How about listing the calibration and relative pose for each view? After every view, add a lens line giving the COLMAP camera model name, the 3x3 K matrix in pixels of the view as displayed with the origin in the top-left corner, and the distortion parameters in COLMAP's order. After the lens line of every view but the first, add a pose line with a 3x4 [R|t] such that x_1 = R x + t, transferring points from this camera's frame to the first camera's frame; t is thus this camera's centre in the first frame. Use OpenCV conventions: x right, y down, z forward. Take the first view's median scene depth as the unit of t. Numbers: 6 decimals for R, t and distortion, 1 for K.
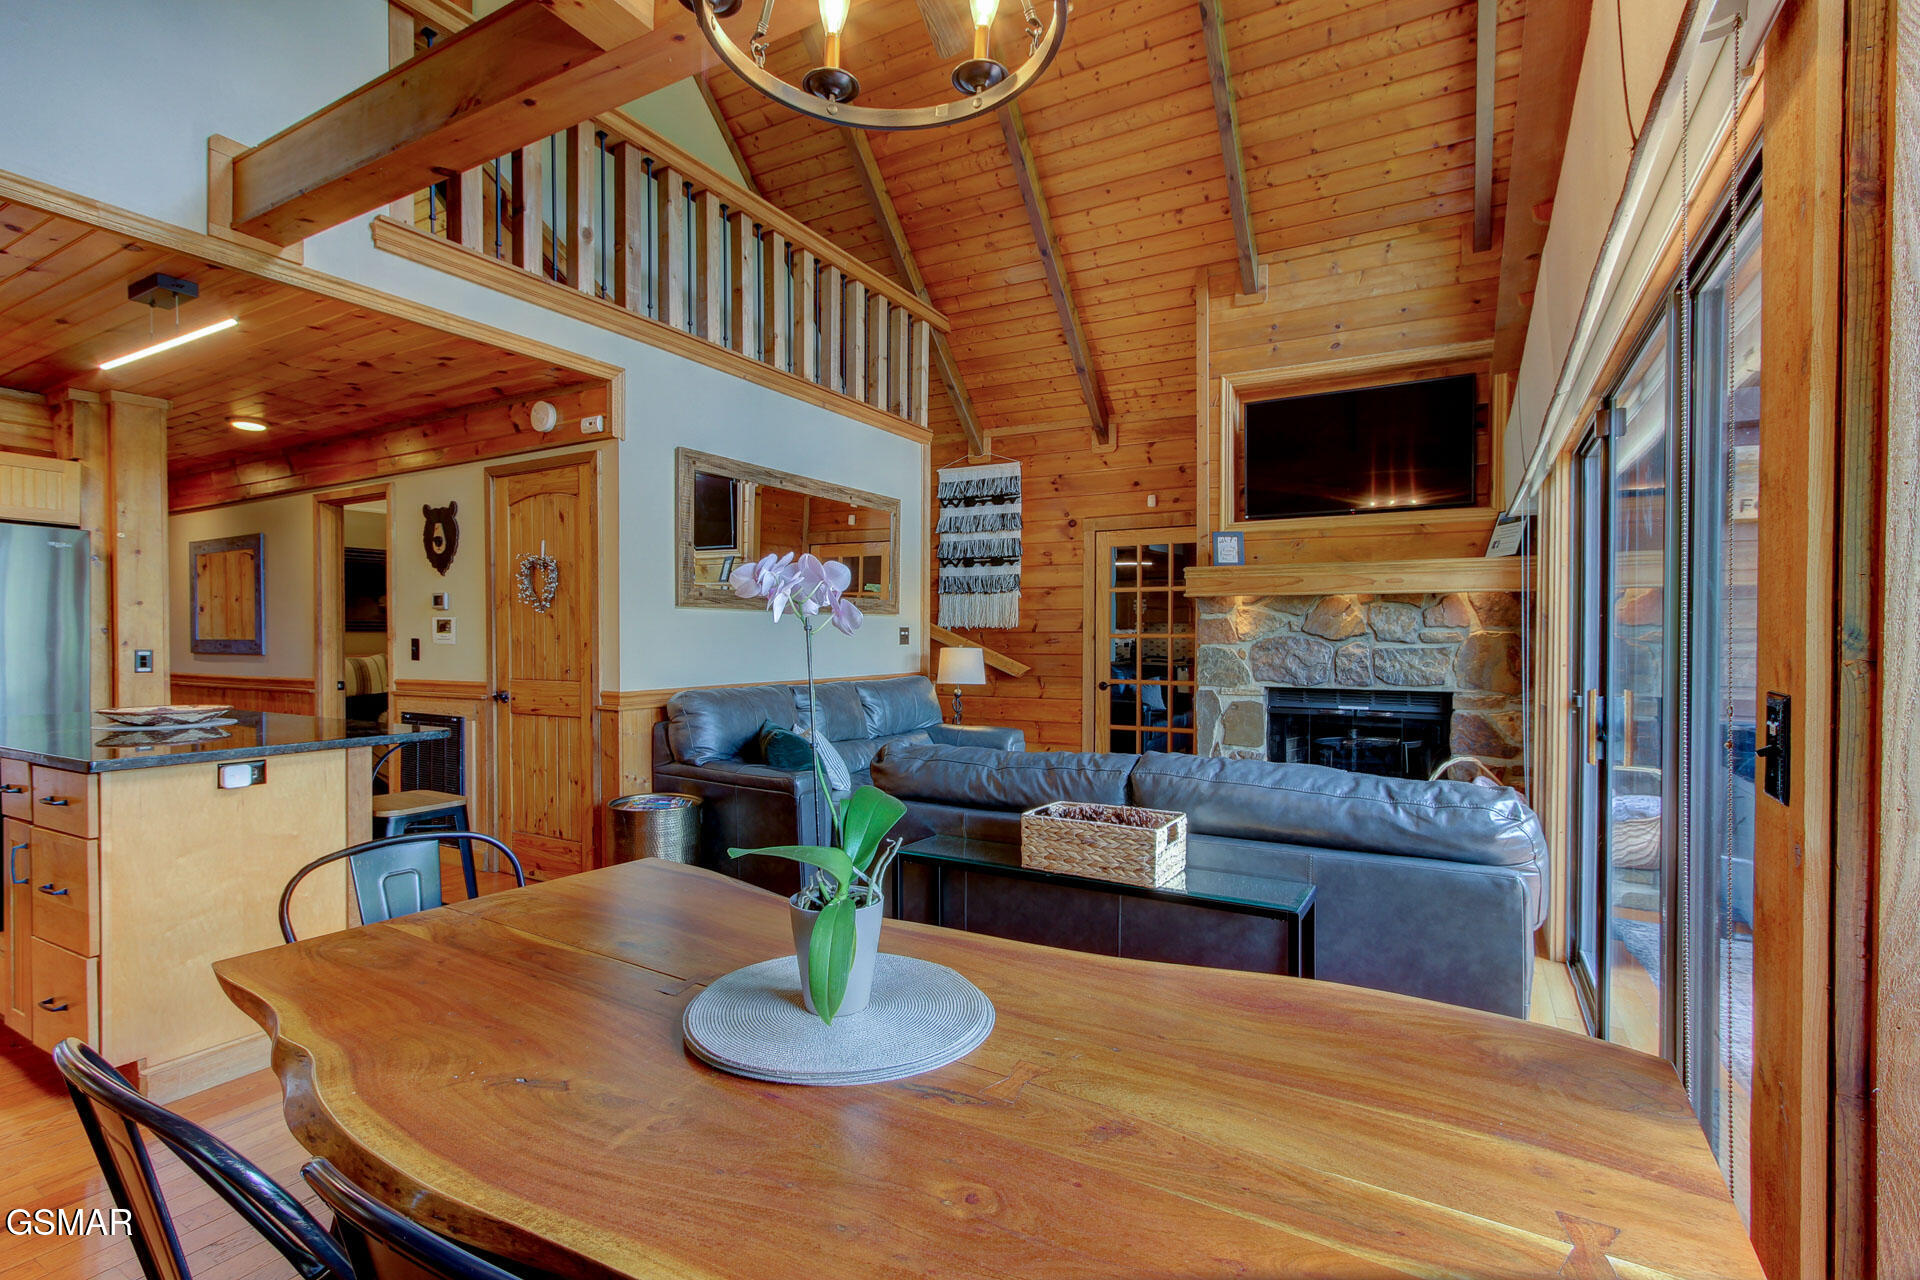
lens RADIAL K [[881.0, 0, 965.3], [0, 881.0, 650.8], [0, 0, 1]] dist [-0.004490, 0.005135]
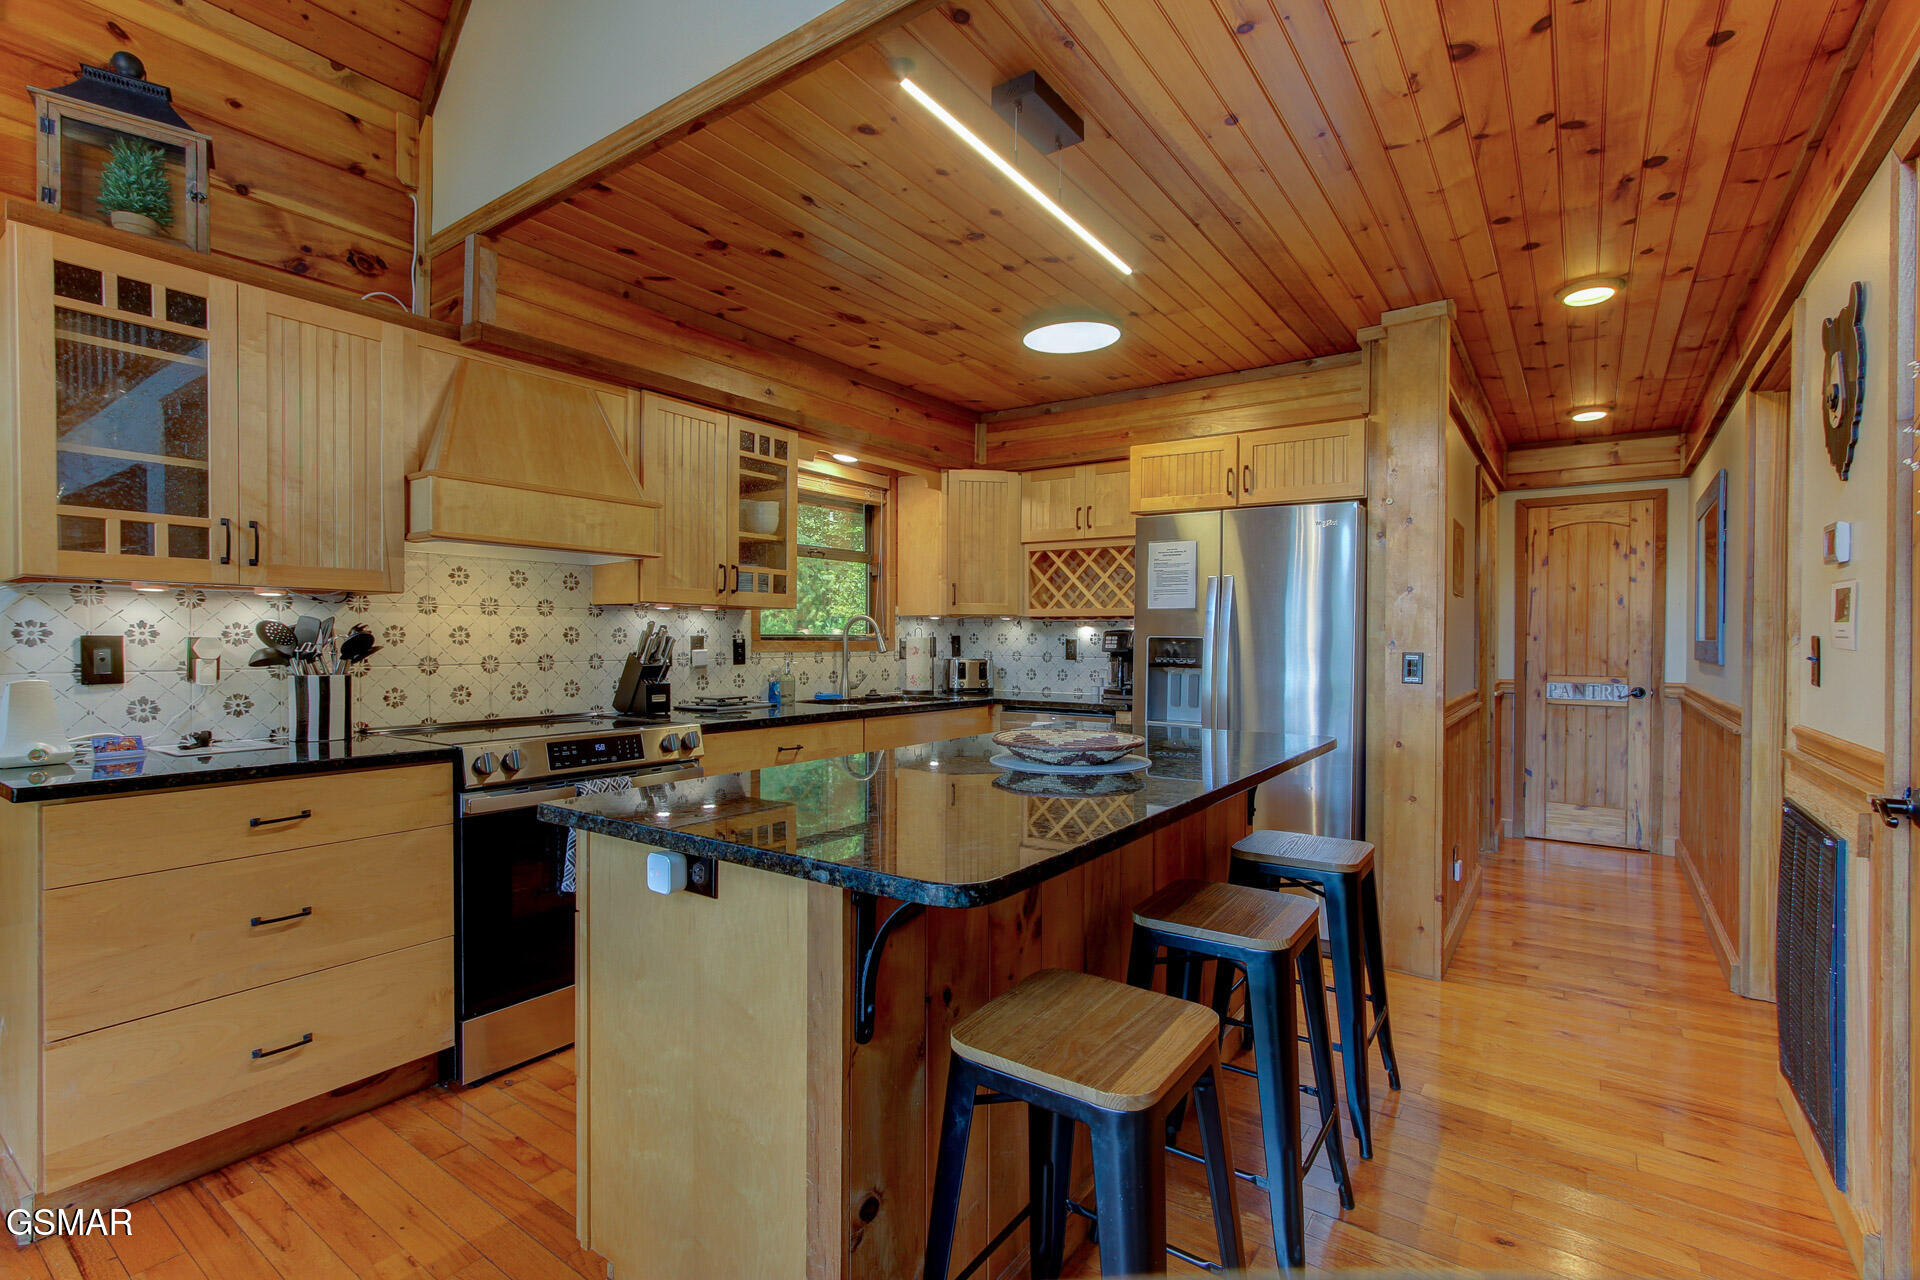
lens RADIAL K [[881.0, 0, 962.0], [0, 881.0, 648.7], [0, 0, 1]] dist [-0.004490, 0.005135]
pose [[-0.102440, 0.009708, -0.994692, -0.146990], [-0.017017, 0.999789, 0.011510, -0.005868], [0.994594, 0.018105, -0.102254, 0.633434]]
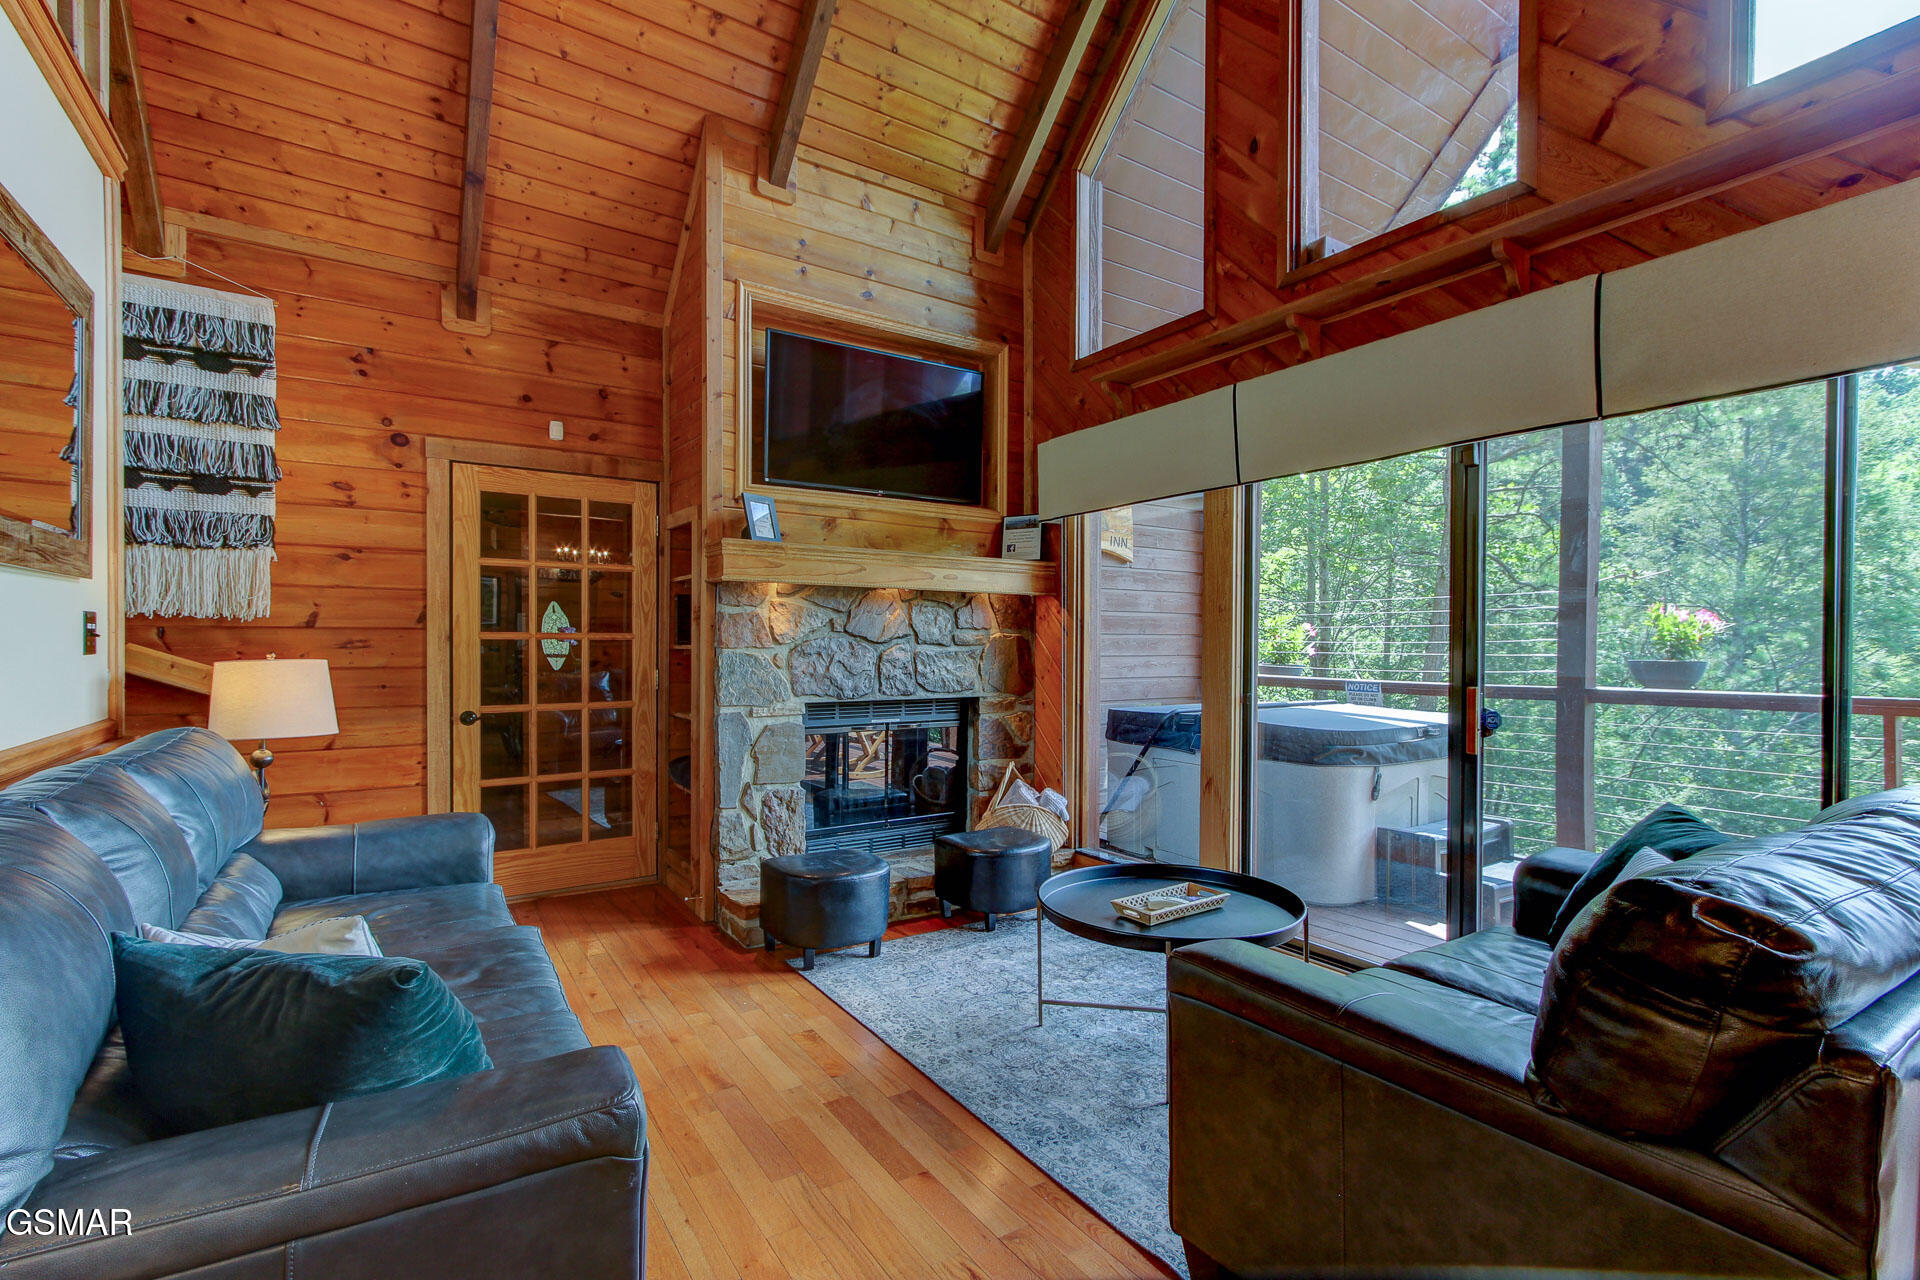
lens RADIAL K [[881.0, 0, 960.5], [0, 881.0, 649.7], [0, 0, 1]] dist [-0.004490, 0.005135]
pose [[0.448421, -0.007437, 0.893792, -0.322441], [0.010724, 0.999938, 0.002940, -0.007580], [-0.893758, 0.008266, 0.448473, 0.589512]]
